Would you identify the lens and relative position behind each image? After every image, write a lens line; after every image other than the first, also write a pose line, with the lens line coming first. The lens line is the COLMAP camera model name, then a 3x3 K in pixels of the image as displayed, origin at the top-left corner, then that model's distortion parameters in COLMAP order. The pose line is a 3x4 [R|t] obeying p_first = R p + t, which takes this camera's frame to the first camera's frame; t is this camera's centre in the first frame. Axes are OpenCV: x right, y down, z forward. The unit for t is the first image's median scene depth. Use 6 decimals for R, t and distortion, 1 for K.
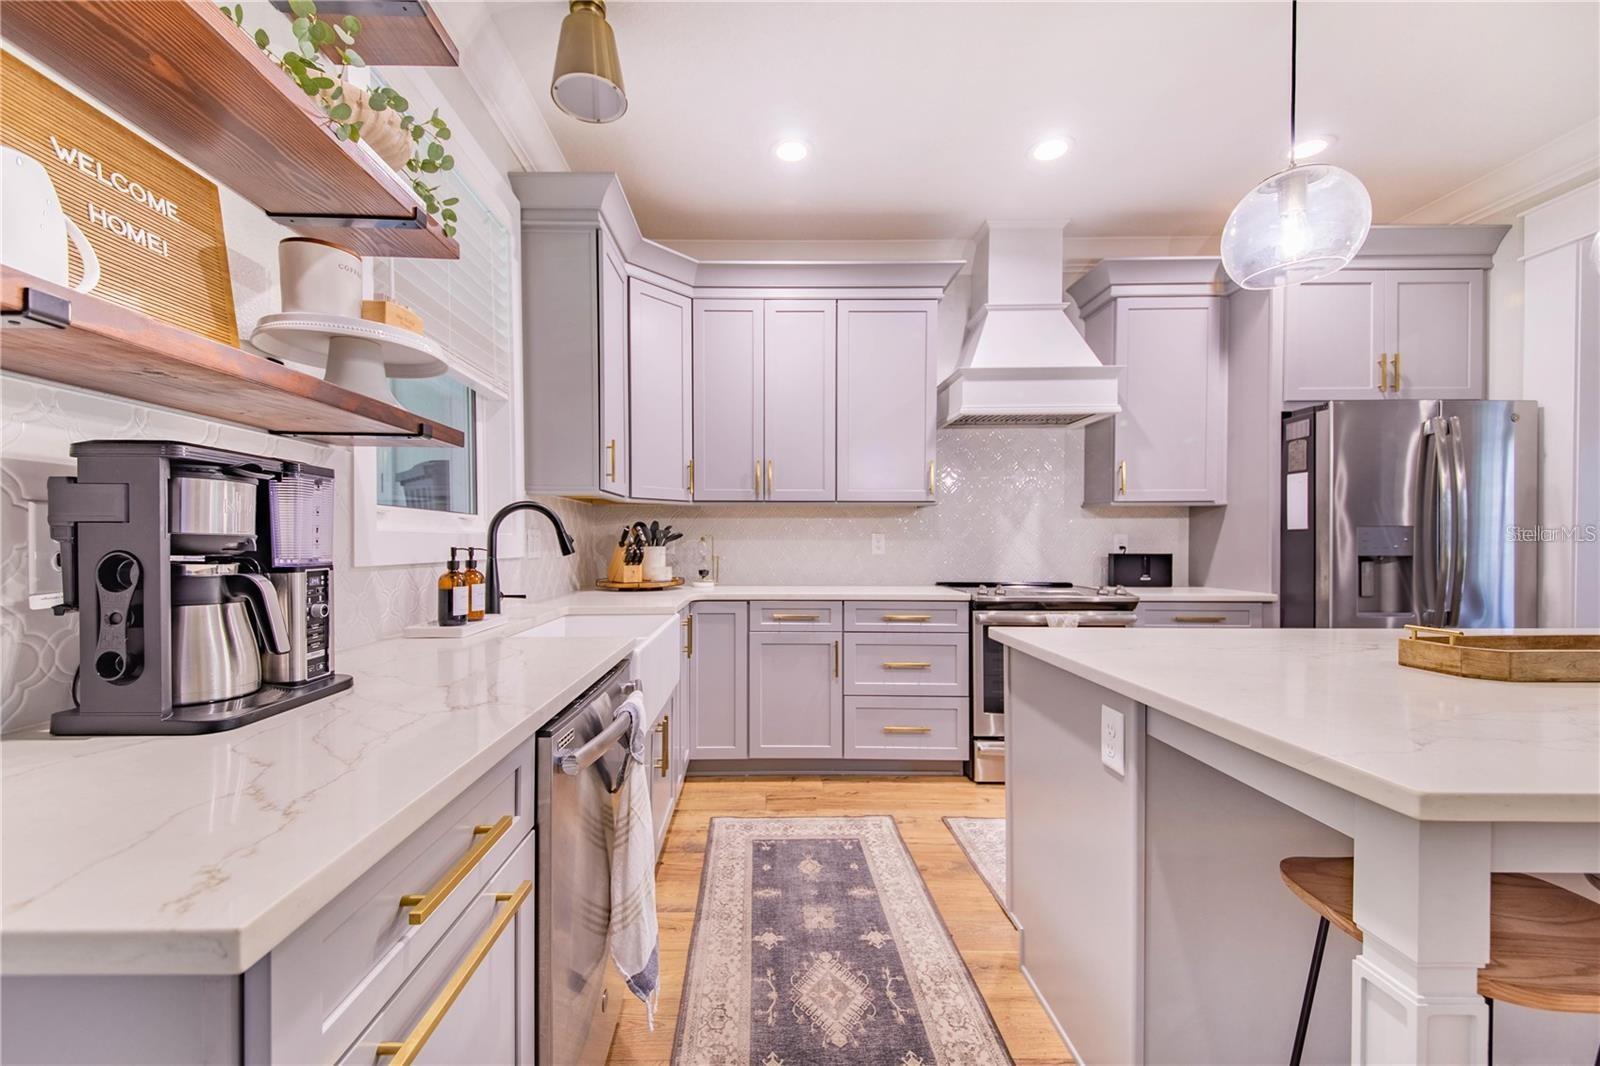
lens RADIAL K [[628.4, 0, 786.6], [0, 628.4, 549.1], [0, 0, 1]] dist [0.026812, -0.007627]
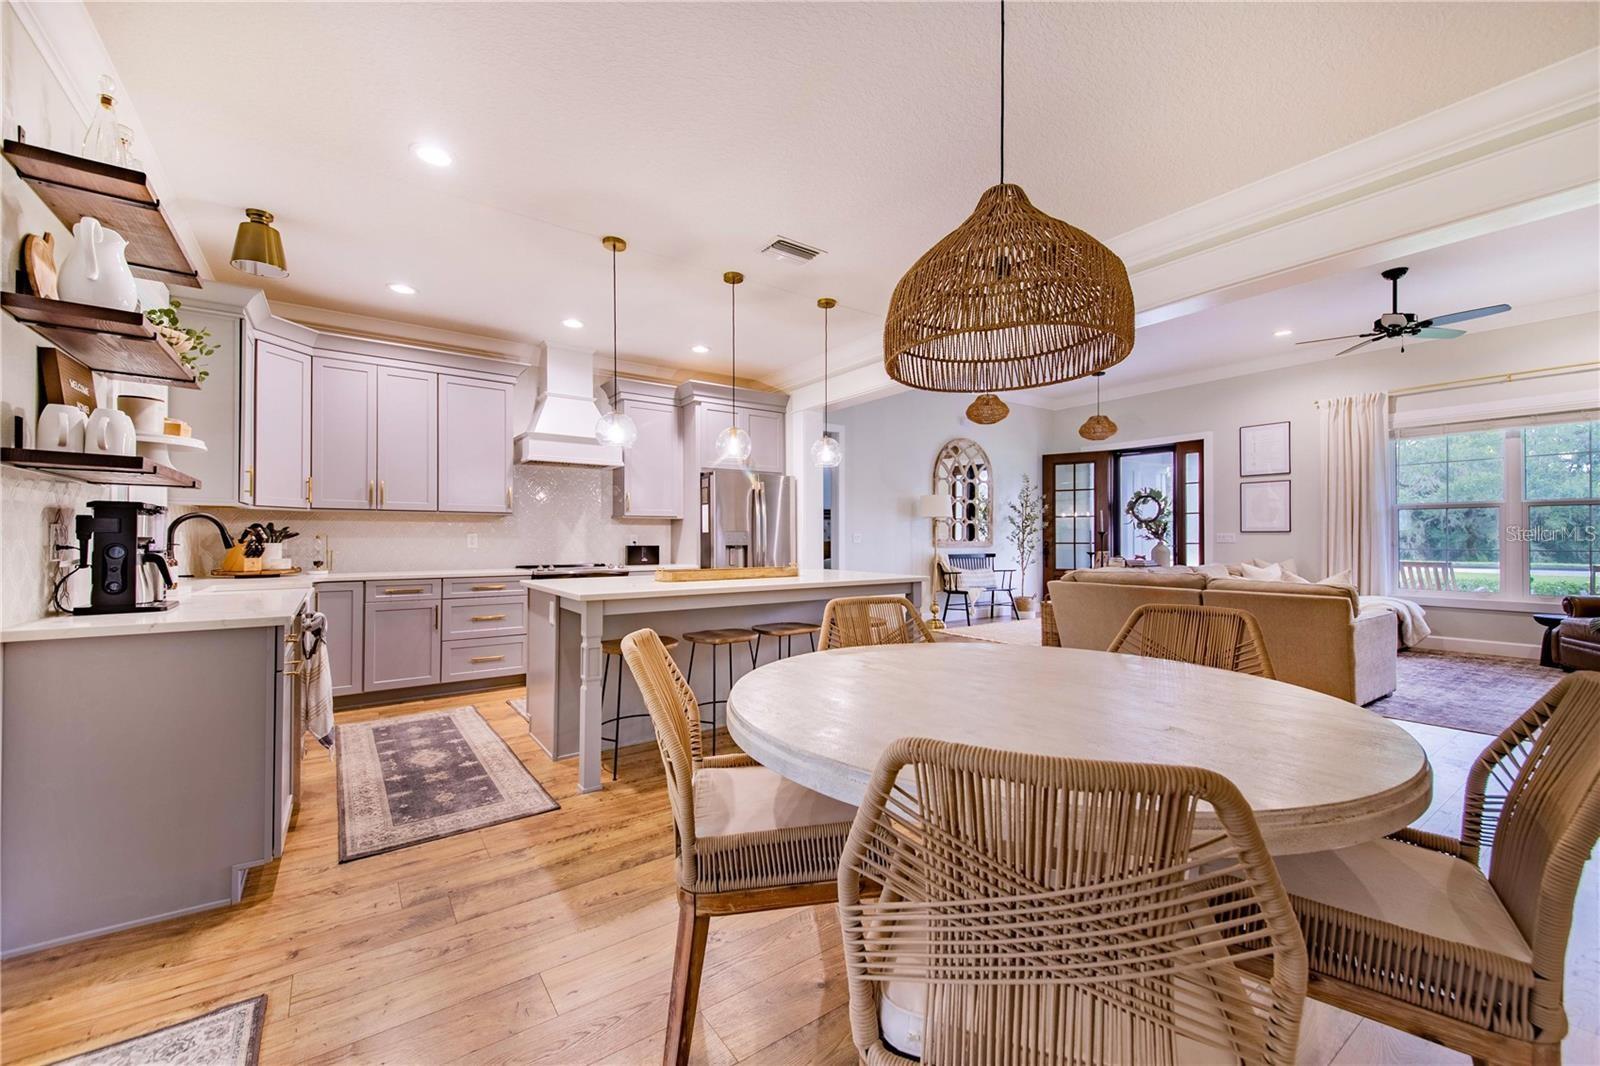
lens RADIAL K [[628.4, 0, 797.9], [0, 628.4, 529.2], [0, 0, 1]] dist [0.026812, -0.007627]
pose [[0.833902, 0.007585, 0.551861, -0.037934], [0.007176, 0.999672, -0.024582, 0.008282], [-0.551866, 0.024459, 0.833574, -0.750754]]
